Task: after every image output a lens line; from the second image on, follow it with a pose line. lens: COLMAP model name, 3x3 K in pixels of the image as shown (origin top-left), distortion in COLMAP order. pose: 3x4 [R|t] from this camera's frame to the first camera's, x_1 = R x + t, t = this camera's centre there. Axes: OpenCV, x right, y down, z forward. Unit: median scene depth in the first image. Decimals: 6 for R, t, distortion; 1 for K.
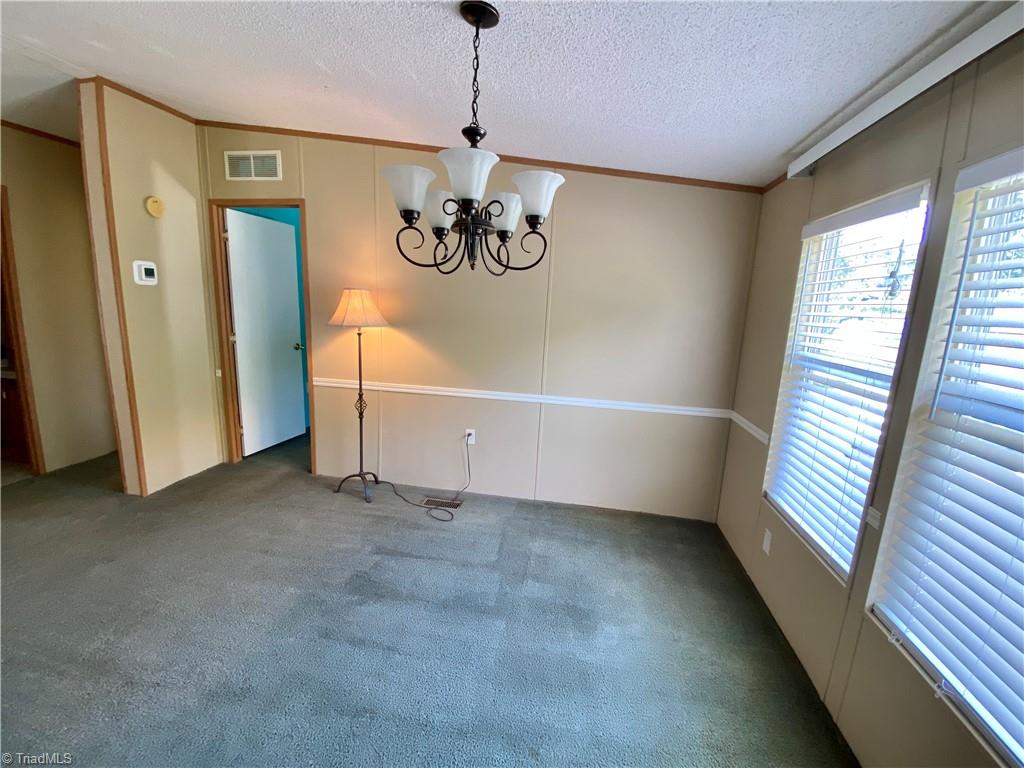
lens RADIAL K [[414.2, 0, 509.0], [0, 414.2, 382.8], [0, 0, 1]] dist [0.034594, -0.026002]
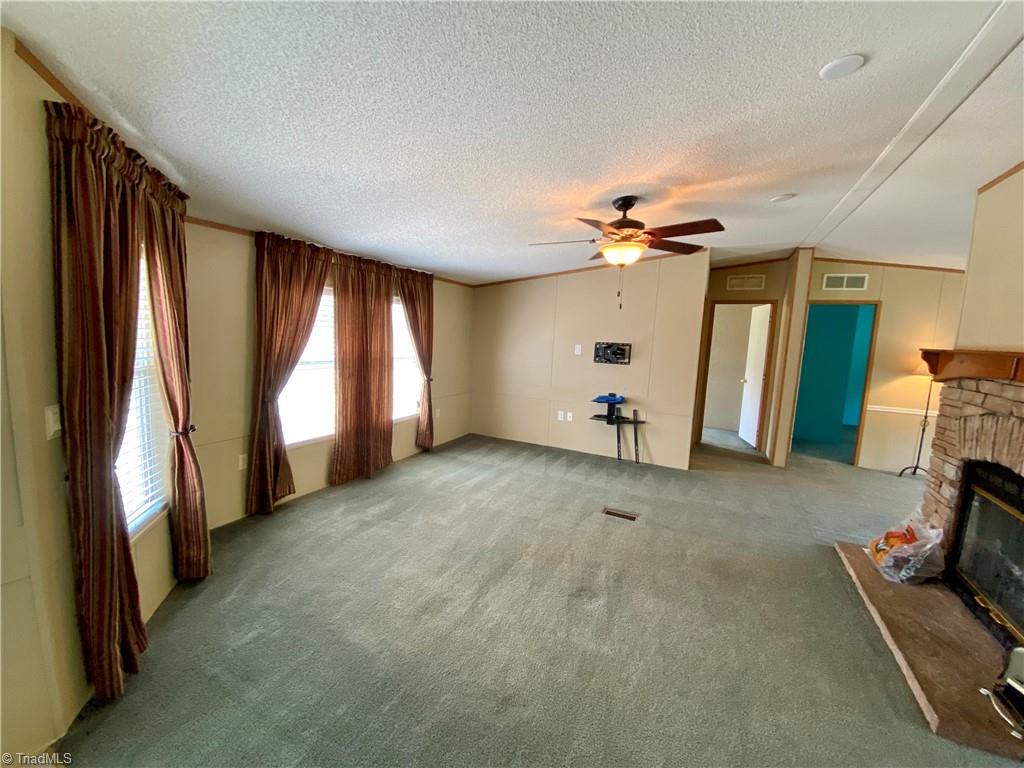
lens RADIAL K [[414.0, 0, 512.0], [0, 414.0, 384.0], [0, 0, 1]] dist [0.066379, -0.050320]
pose [[0.960727, 0.036837, -0.275039, -1.450327], [-0.058879, 0.995642, -0.072315, 0.112329], [0.271177, 0.085669, 0.958709, -1.027352]]
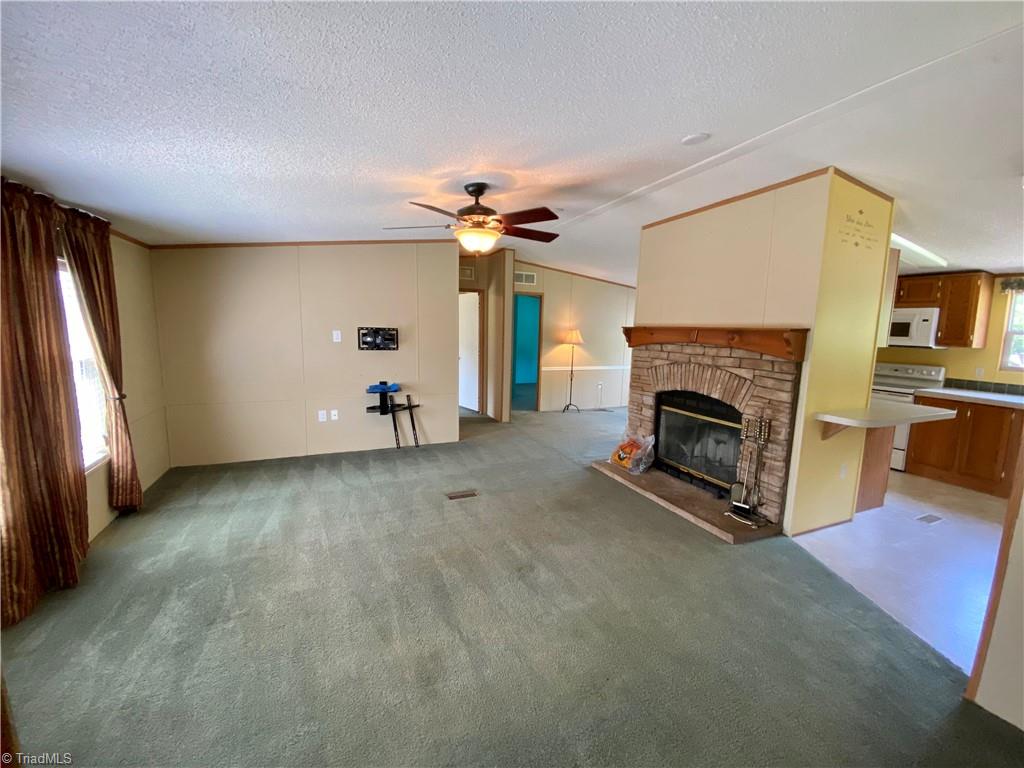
lens RADIAL K [[414.2, 0, 509.0], [0, 414.2, 382.8], [0, 0, 1]] dist [0.034594, -0.026002]
pose [[0.839288, -0.090974, 0.536022, -1.992843], [0.111730, 0.993719, -0.006288, 0.070857], [-0.532083, 0.065167, 0.844181, -0.888526]]
